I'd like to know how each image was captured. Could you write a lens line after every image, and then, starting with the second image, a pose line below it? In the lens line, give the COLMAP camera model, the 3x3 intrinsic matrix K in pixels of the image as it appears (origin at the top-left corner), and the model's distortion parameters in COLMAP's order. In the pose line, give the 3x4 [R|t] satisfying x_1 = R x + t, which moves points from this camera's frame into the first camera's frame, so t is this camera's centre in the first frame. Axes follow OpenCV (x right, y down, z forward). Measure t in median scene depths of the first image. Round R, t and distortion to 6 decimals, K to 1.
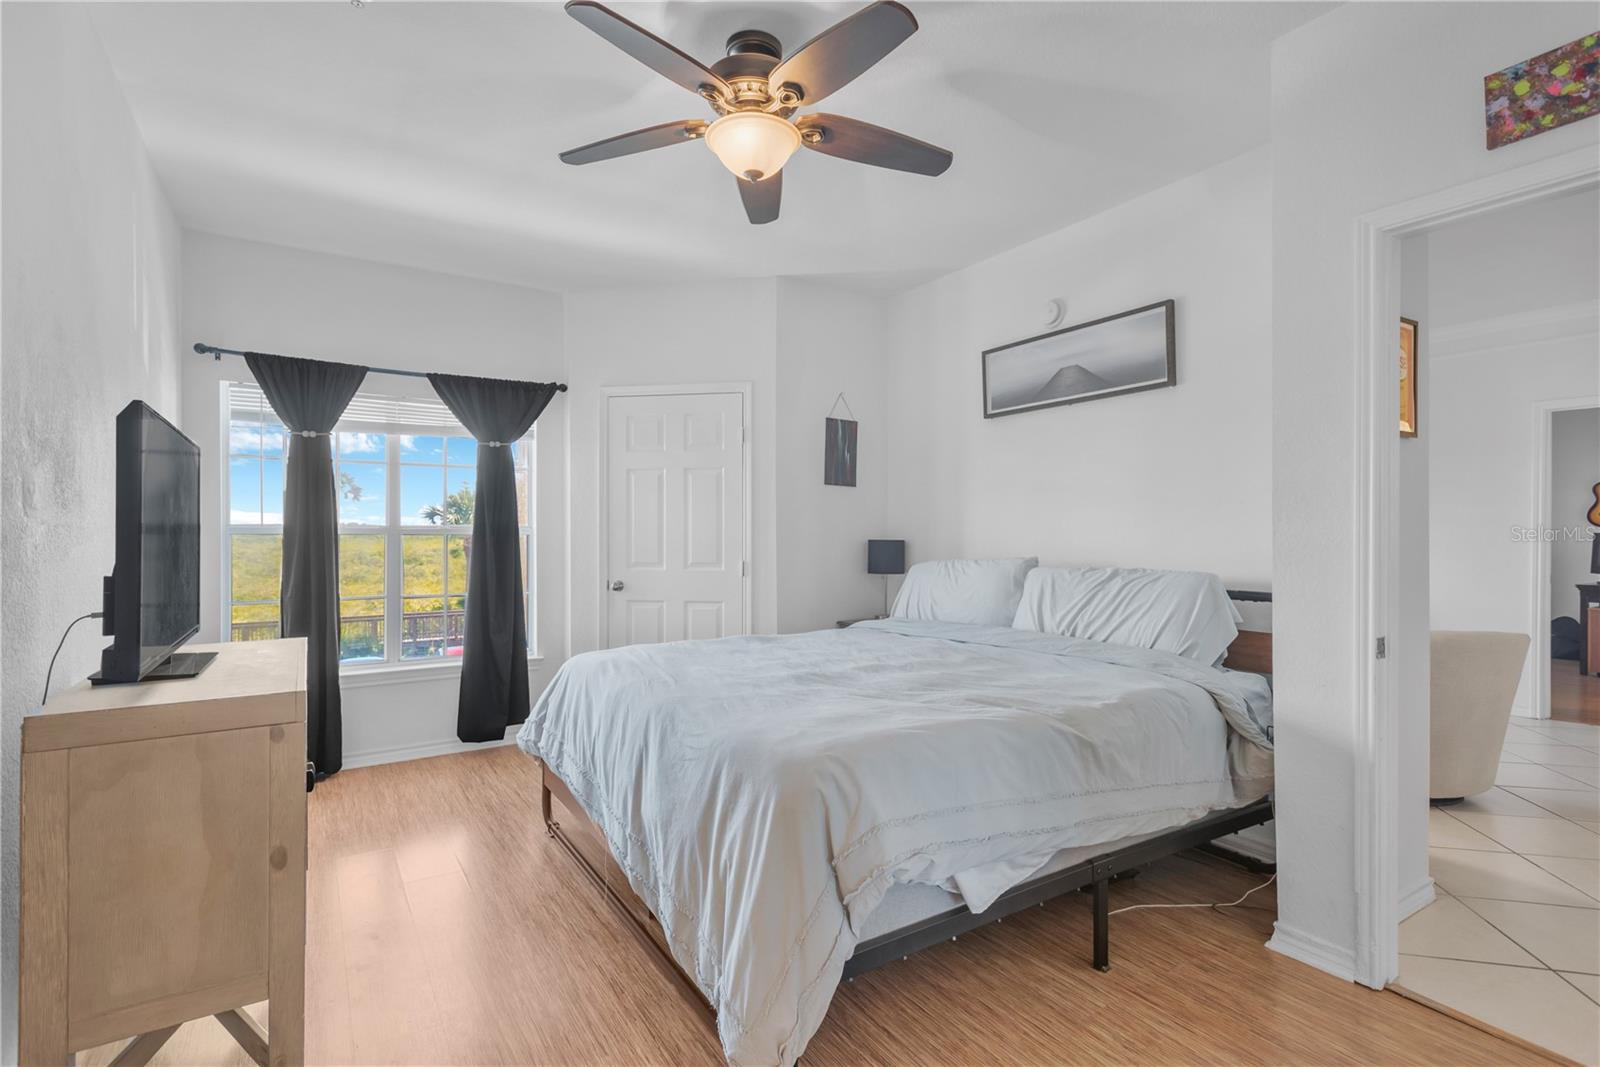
lens RADIAL K [[748.8, 0, 797.5], [0, 748.8, 534.2], [0, 0, 1]] dist [0.018449, -0.006821]
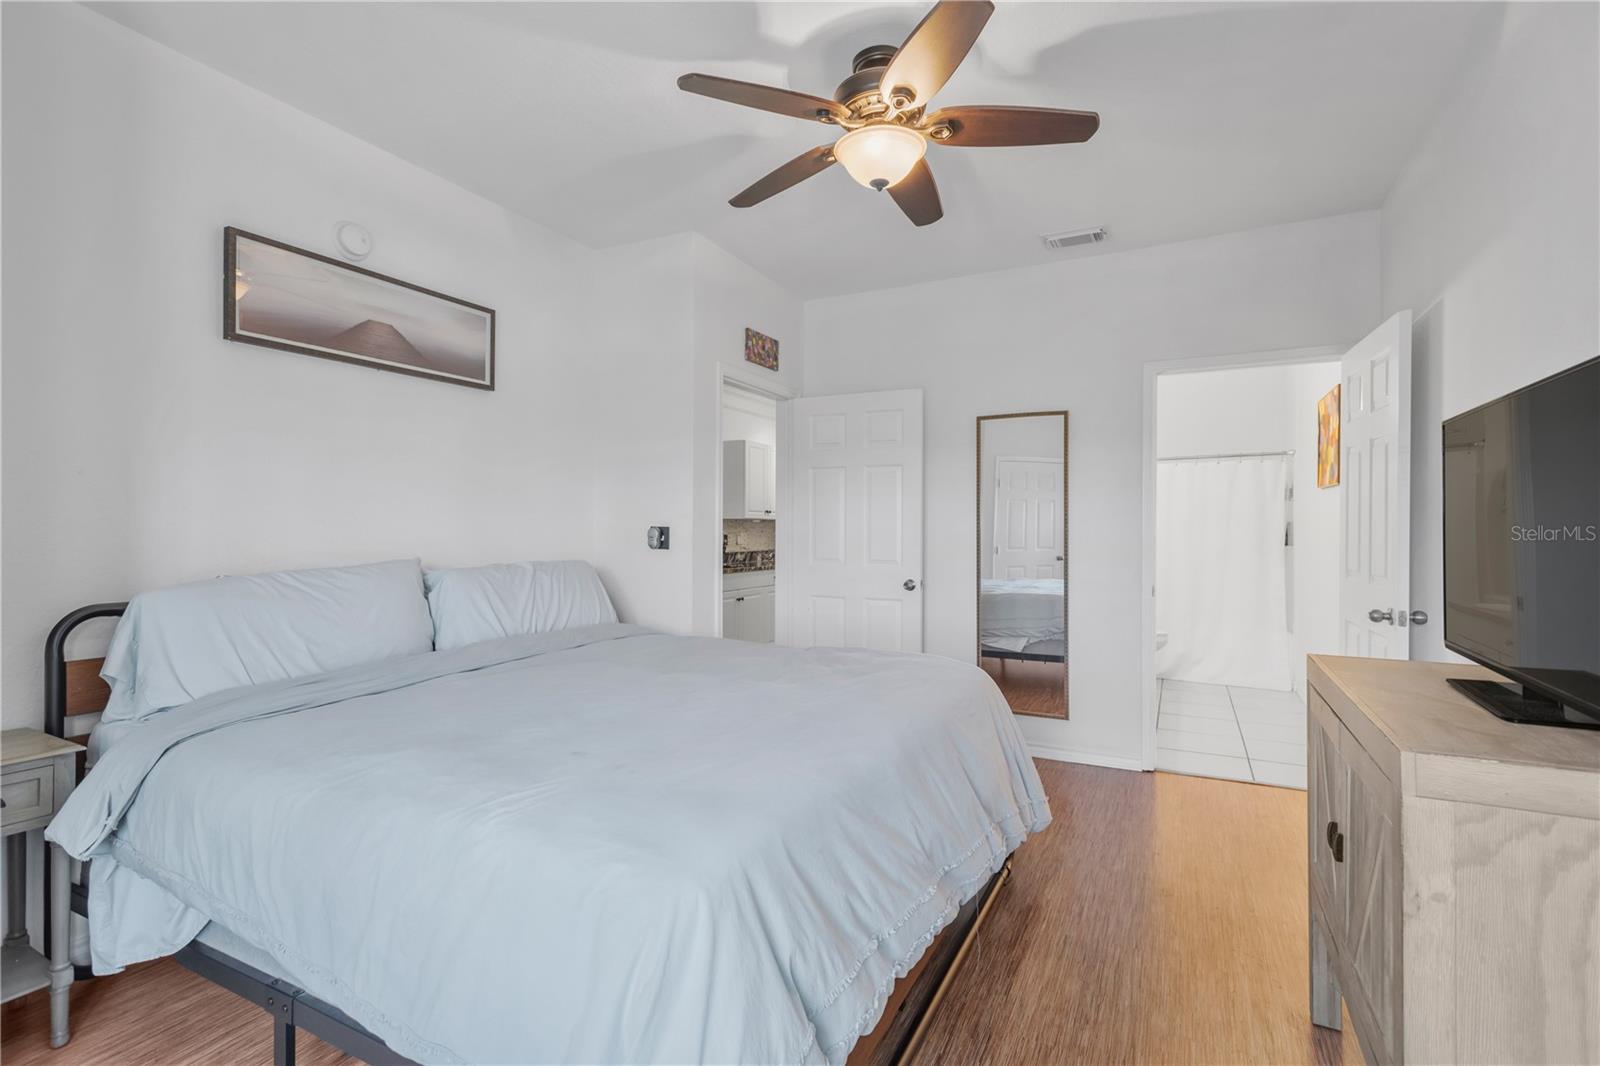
lens RADIAL K [[748.8, 0, 796.8], [0, 748.8, 530.5], [0, 0, 1]] dist [0.018449, -0.006821]
pose [[-0.495116, 0.000456, 0.868827, -0.900468], [0.000176, 1.000000, -0.000424, 0.002716], [-0.868827, -0.000057, -0.495116, 1.607323]]
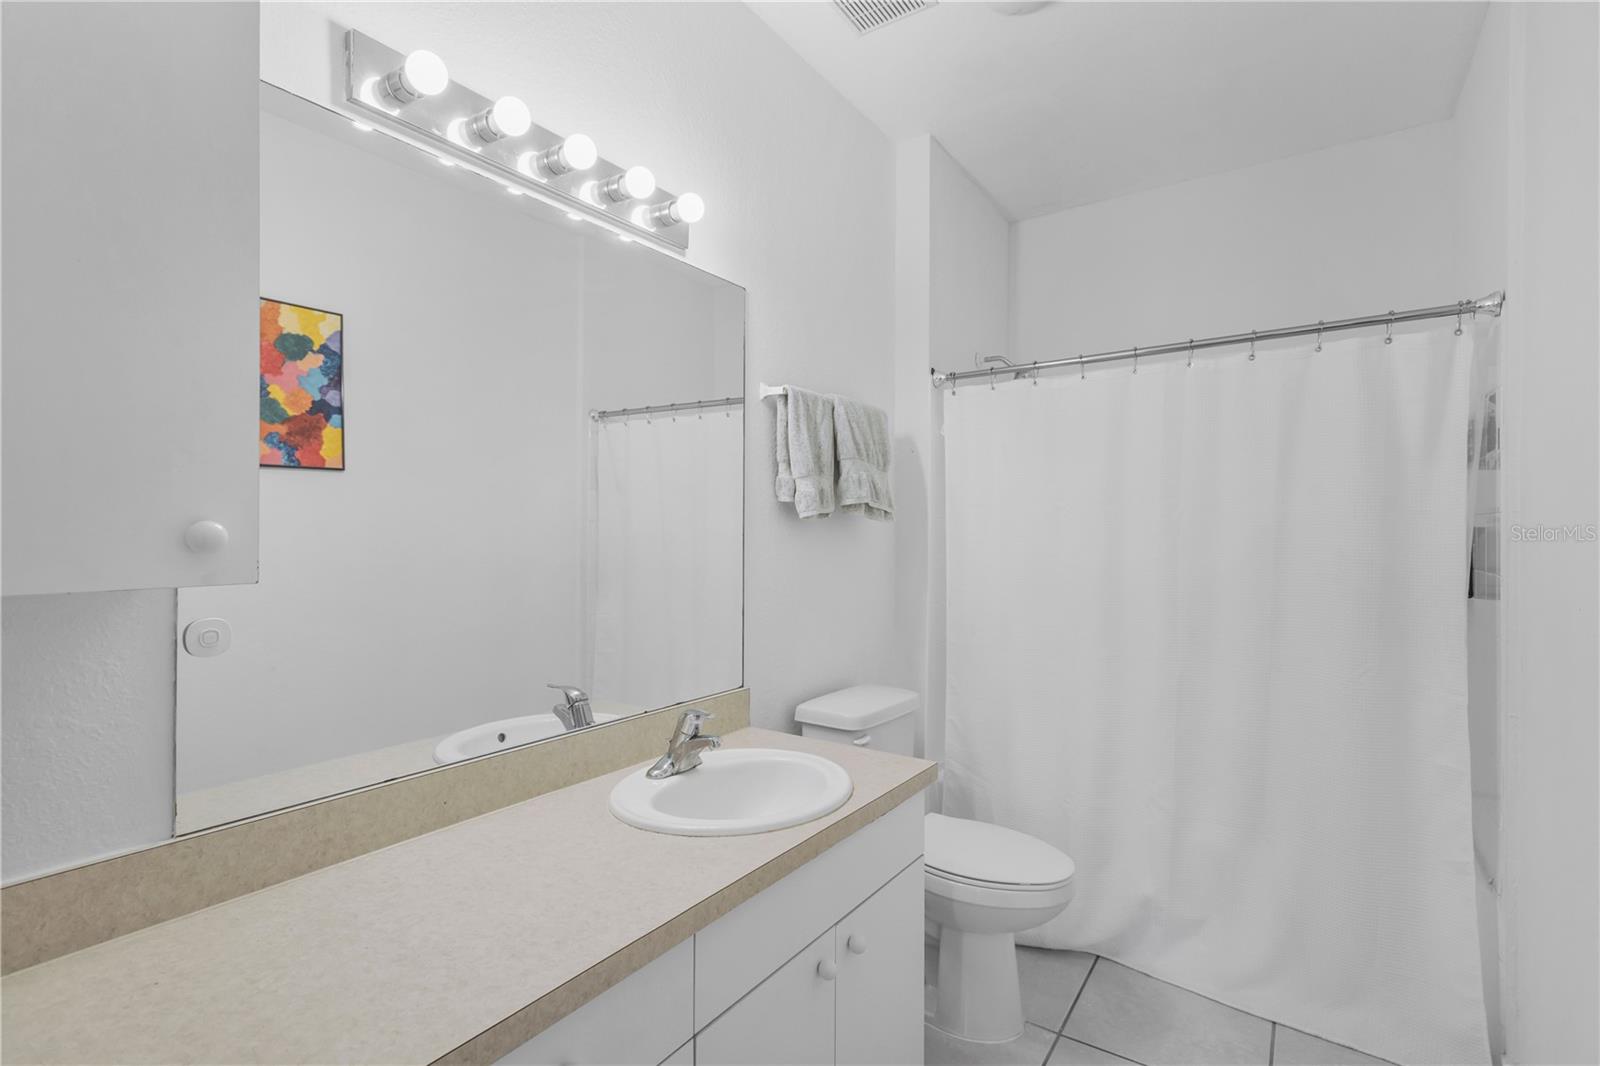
lens RADIAL K [[748.8, 0, 800.5], [0, 748.8, 533.5], [0, 0, 1]] dist [0.018449, -0.006821]
pose [[-0.355621, 0.001447, 0.934629, -0.606256], [0.000032, 0.999999, -0.001536, -0.003821], [-0.934630, -0.000516, -0.355621, 1.034589]]
